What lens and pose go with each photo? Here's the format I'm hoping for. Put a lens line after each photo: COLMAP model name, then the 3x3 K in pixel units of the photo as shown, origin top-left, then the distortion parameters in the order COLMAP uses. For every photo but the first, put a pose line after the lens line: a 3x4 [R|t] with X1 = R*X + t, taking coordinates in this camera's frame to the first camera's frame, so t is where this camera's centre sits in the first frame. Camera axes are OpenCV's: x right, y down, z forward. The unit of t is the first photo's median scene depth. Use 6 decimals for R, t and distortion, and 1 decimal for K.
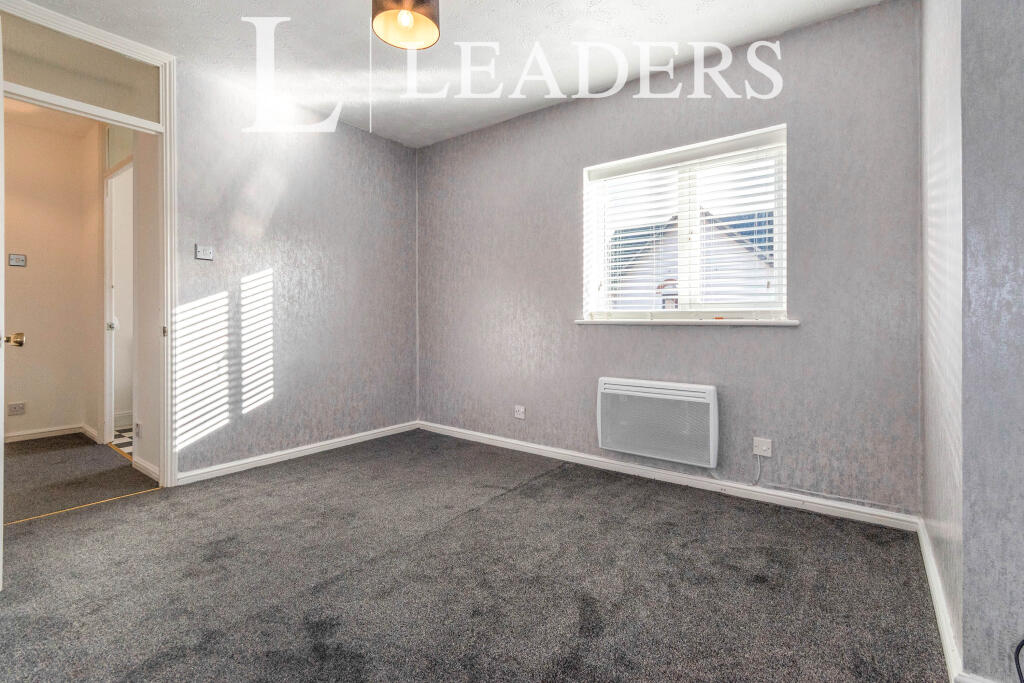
lens RADIAL K [[456.5, 0, 515.8], [0, 456.5, 329.3], [0, 0, 1]] dist [0.000275, -0.000037]
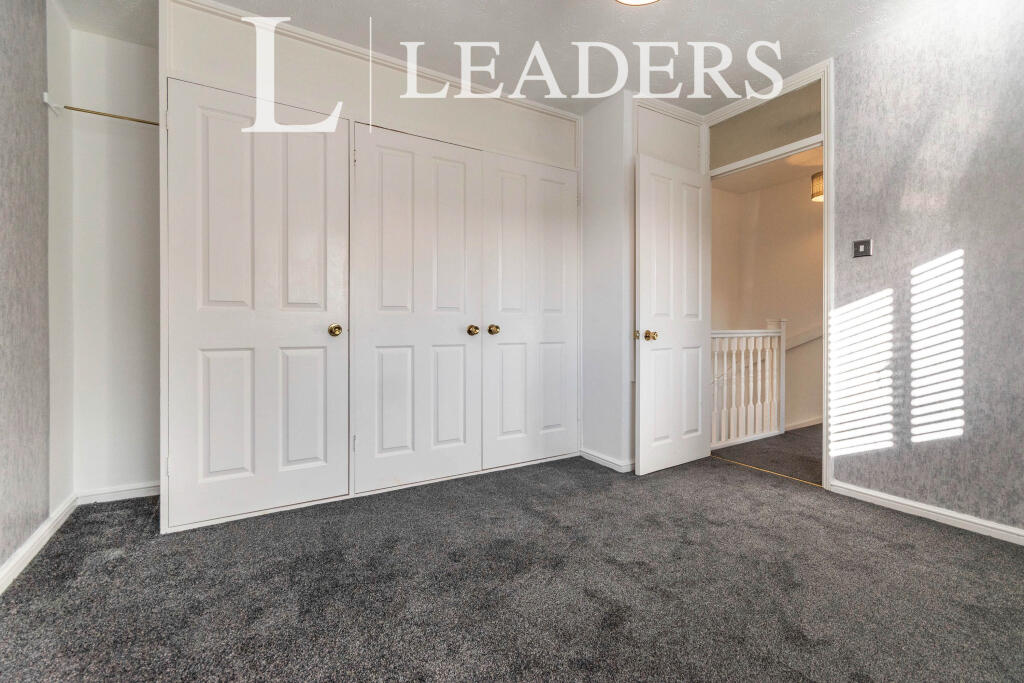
lens RADIAL K [[456.5, 0, 515.8], [0, 456.5, 329.3], [0, 0, 1]] dist [0.000275, -0.000037]
pose [[-0.368951, 0.006531, -0.929426, 0.395161], [-0.017030, 0.999760, 0.013786, -0.008414], [0.929293, 0.020914, -0.368751, 0.671475]]
